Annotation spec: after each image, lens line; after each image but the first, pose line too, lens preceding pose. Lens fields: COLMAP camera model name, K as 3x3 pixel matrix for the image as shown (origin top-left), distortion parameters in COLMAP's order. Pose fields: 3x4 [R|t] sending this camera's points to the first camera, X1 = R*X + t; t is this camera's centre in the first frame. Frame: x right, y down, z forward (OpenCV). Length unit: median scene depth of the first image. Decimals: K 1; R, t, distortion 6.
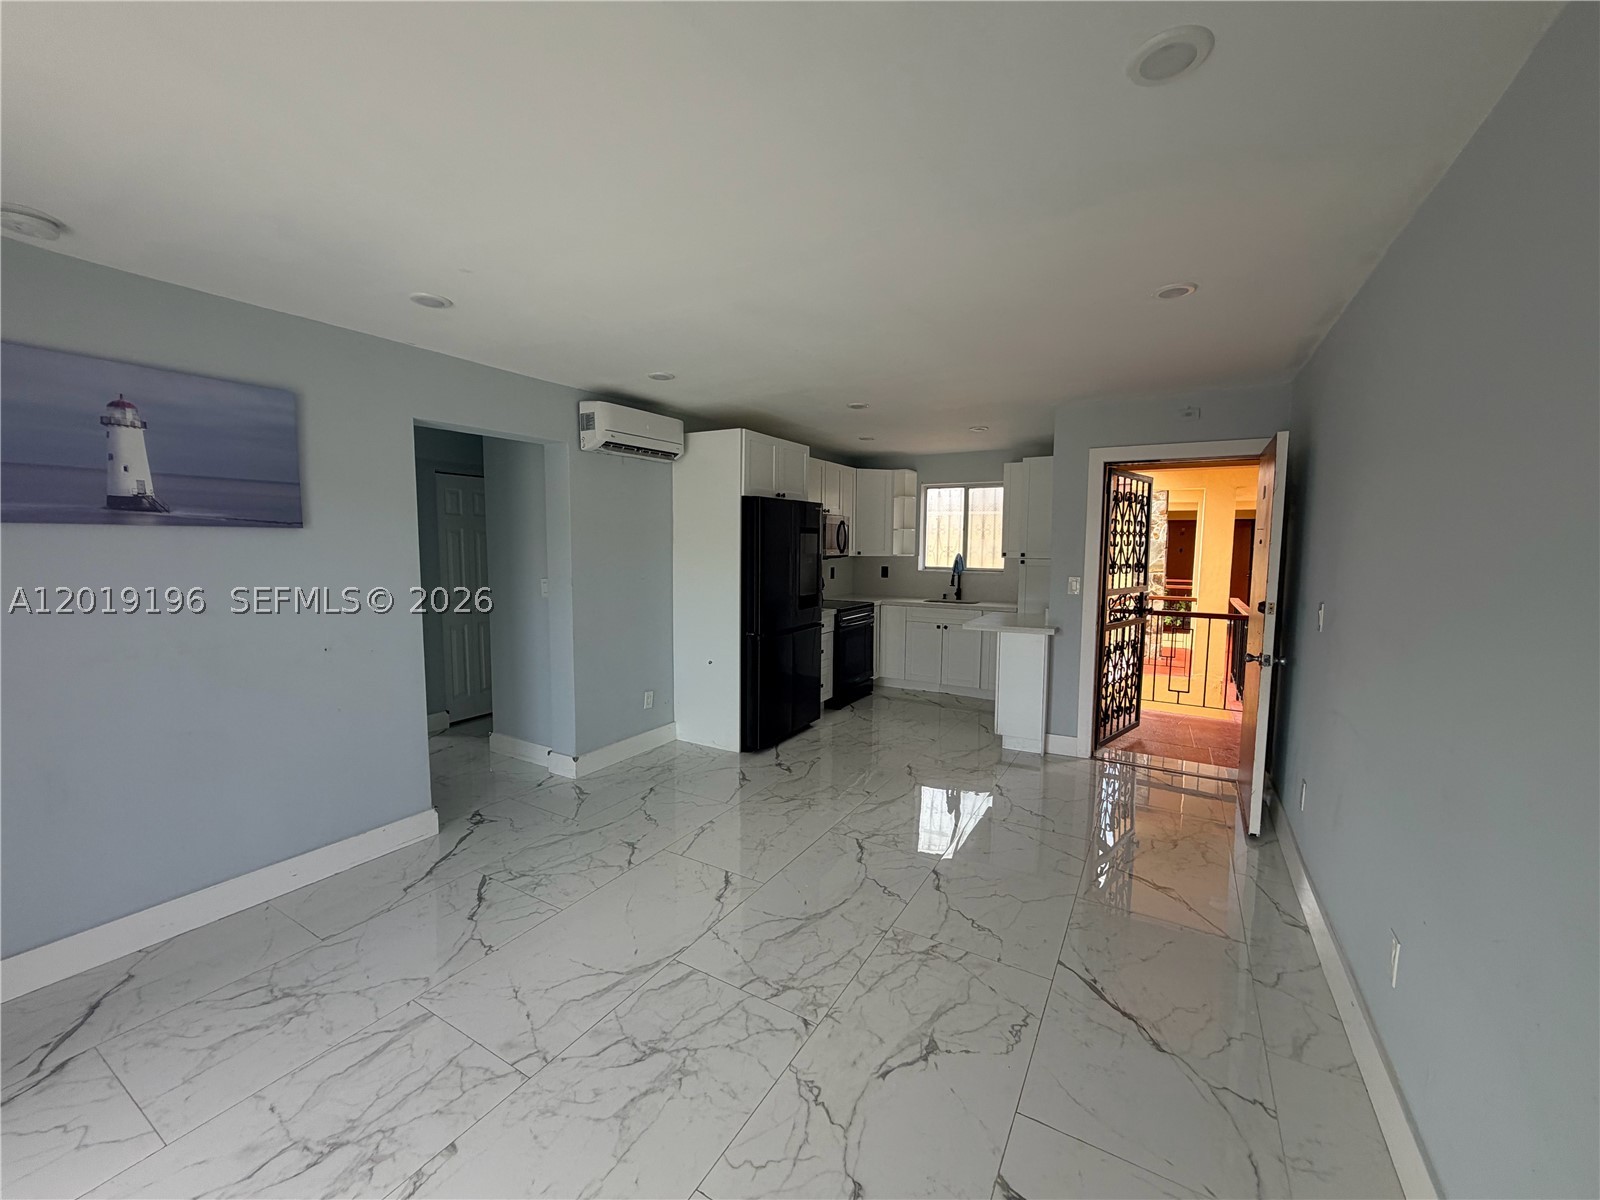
lens RADIAL K [[637.9, 0, 797.6], [0, 637.9, 599.3], [0, 0, 1]] dist [0.000324, -0.000258]
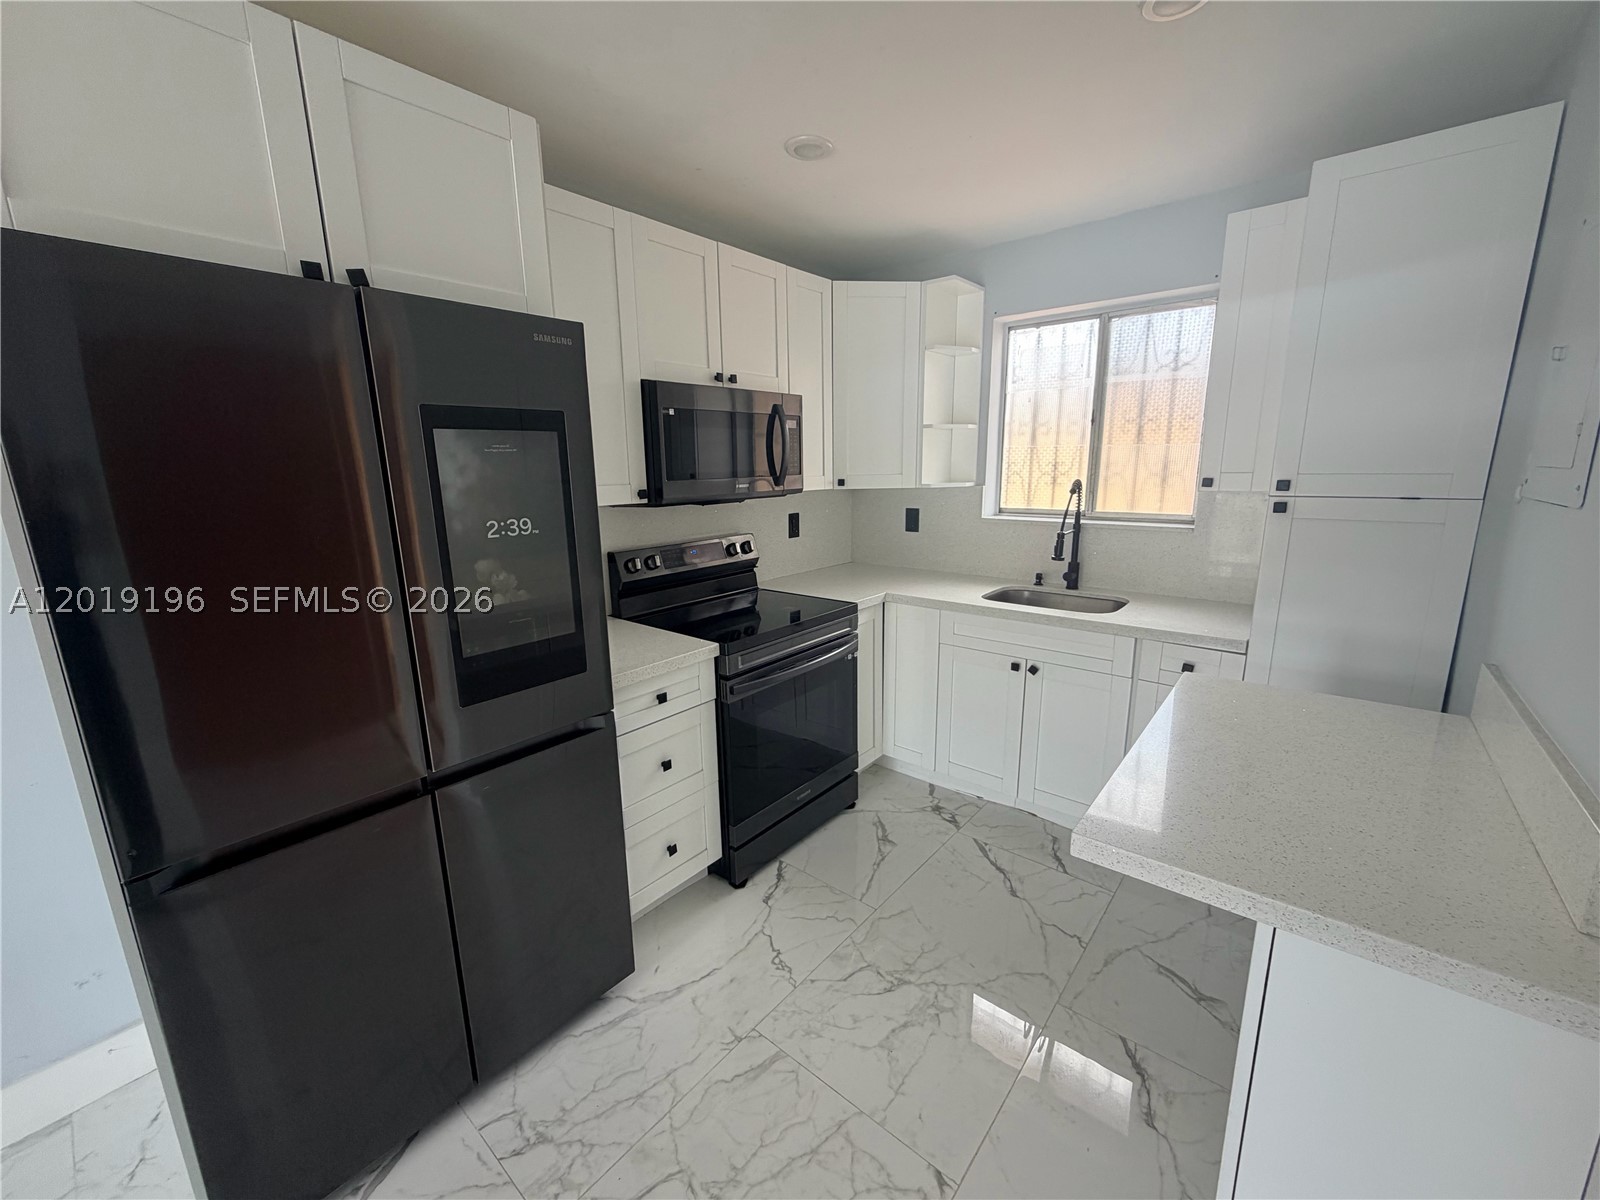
lens RADIAL K [[637.9, 0, 797.6], [0, 637.9, 599.3], [0, 0, 1]] dist [0.000324, -0.000258]
pose [[0.986158, 0.013054, -0.165295, 0.151085], [0.007739, 0.992186, 0.124525, -0.050343], [0.165629, -0.124081, 0.978351, 0.586977]]
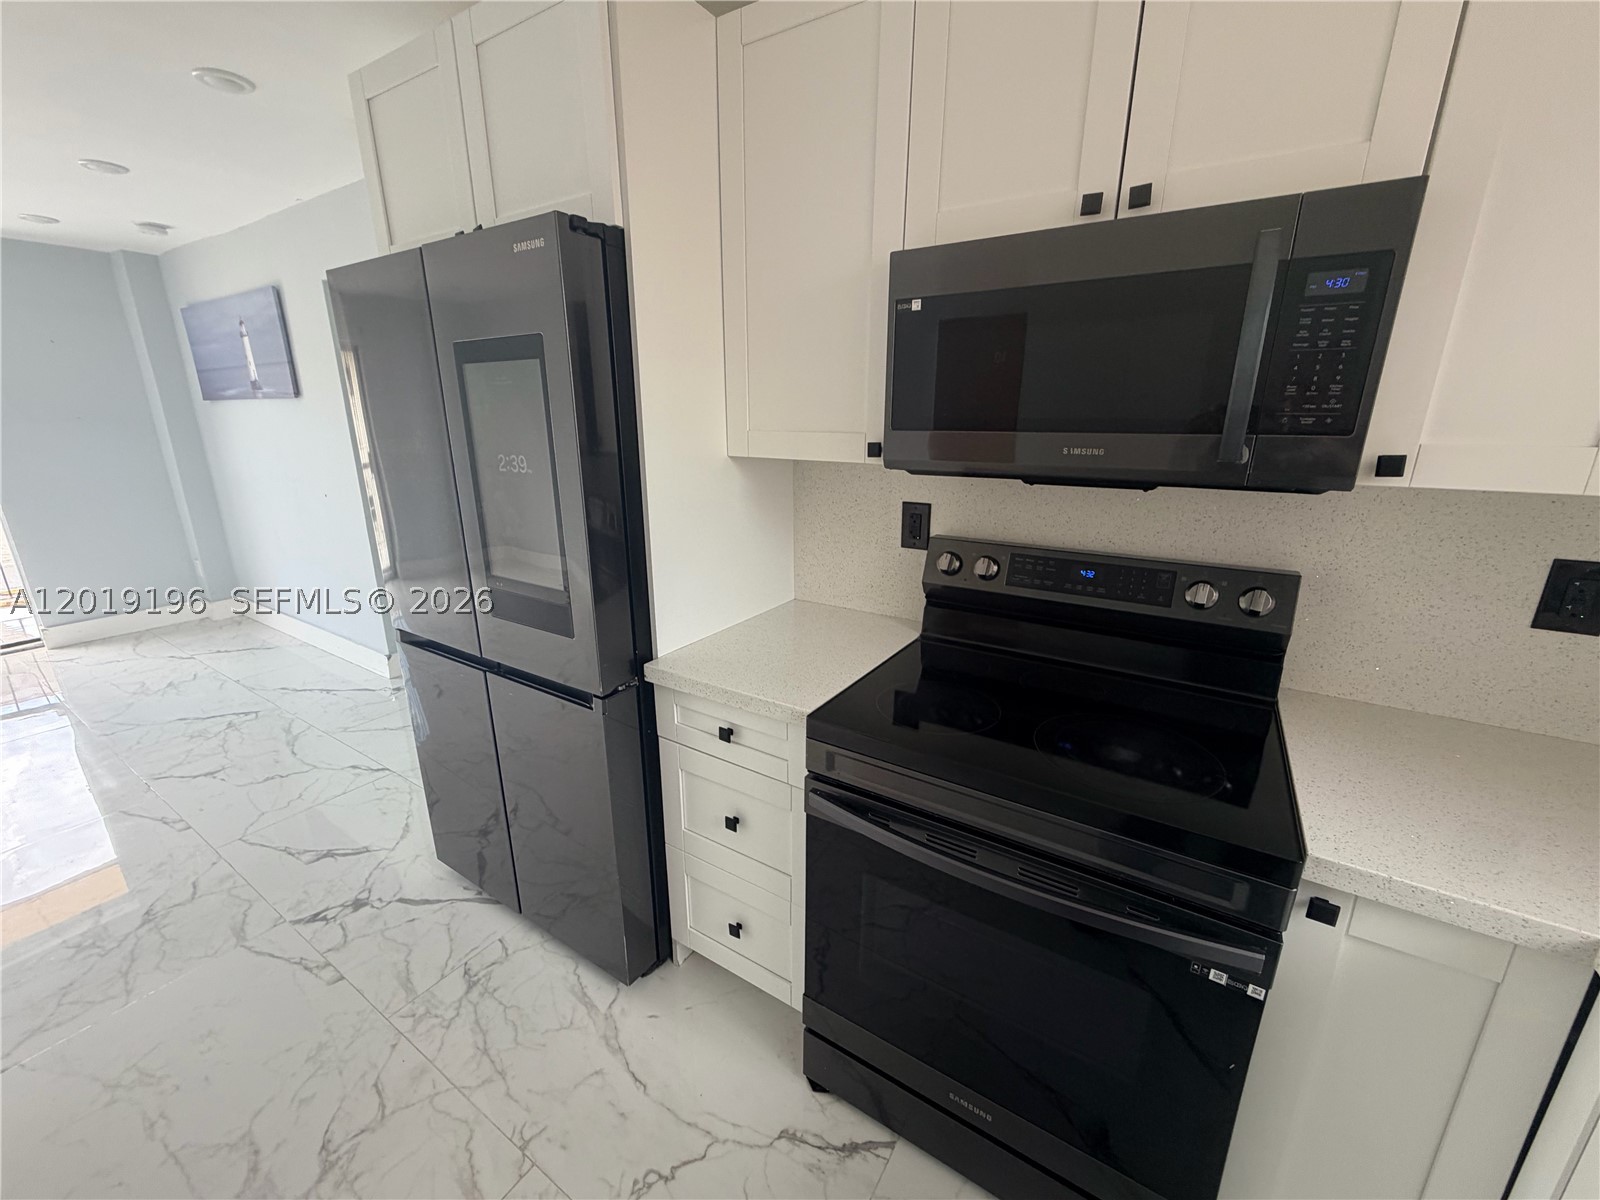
lens RADIAL K [[637.9, 0, 797.6], [0, 637.9, 599.3], [0, 0, 1]] dist [0.000324, -0.000258]
pose [[-0.039976, 0.270756, -0.961818, 0.235522], [-0.092009, 0.957500, 0.273365, -0.072641], [0.994955, 0.099424, -0.013365, 0.898964]]
